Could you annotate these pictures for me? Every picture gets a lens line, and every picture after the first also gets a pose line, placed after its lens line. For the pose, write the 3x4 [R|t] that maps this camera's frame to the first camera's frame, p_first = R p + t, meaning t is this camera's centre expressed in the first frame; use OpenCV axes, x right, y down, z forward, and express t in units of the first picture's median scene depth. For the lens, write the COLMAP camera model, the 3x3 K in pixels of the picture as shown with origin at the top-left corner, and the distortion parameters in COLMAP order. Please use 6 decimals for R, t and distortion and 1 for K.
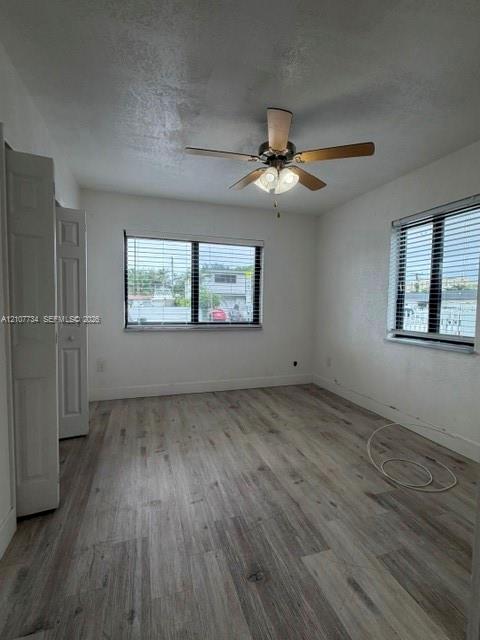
lens RADIAL K [[308.7, 0, 241.2], [0, 308.7, 320.3], [0, 0, 1]] dist [0.002150, -0.001144]
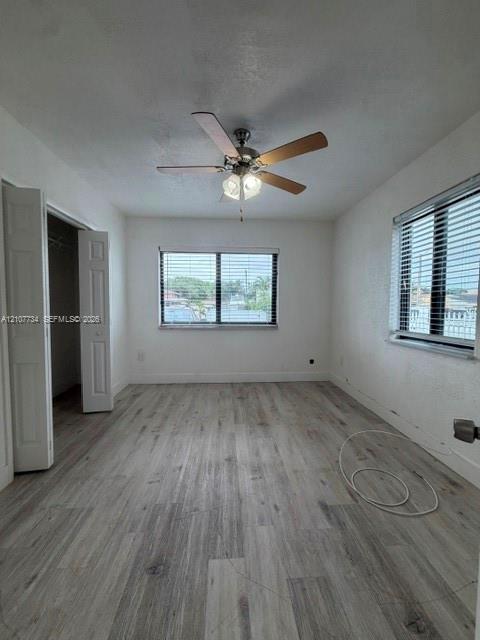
lens RADIAL K [[257.7, 0, 239.3], [0, 257.7, 318.9], [0, 0, 1]] dist [0.001136, 0.000461]
pose [[0.966134, 0.002871, -0.258024, 0.306621], [-0.005583, 0.999937, -0.009779, 0.006368], [0.257979, 0.010889, 0.966089, 0.139113]]
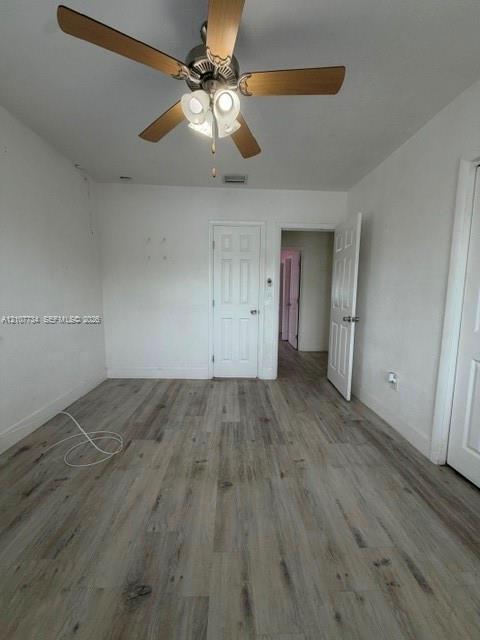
lens RADIAL K [[257.7, 0, 241.1], [0, 257.7, 319.2], [0, 0, 1]] dist [0.001136, 0.000461]
pose [[-0.961424, -0.059746, 0.268504, -0.125111], [-0.012443, 0.984574, 0.174526, -0.084443], [-0.274790, 0.164452, -0.947336, 1.486618]]
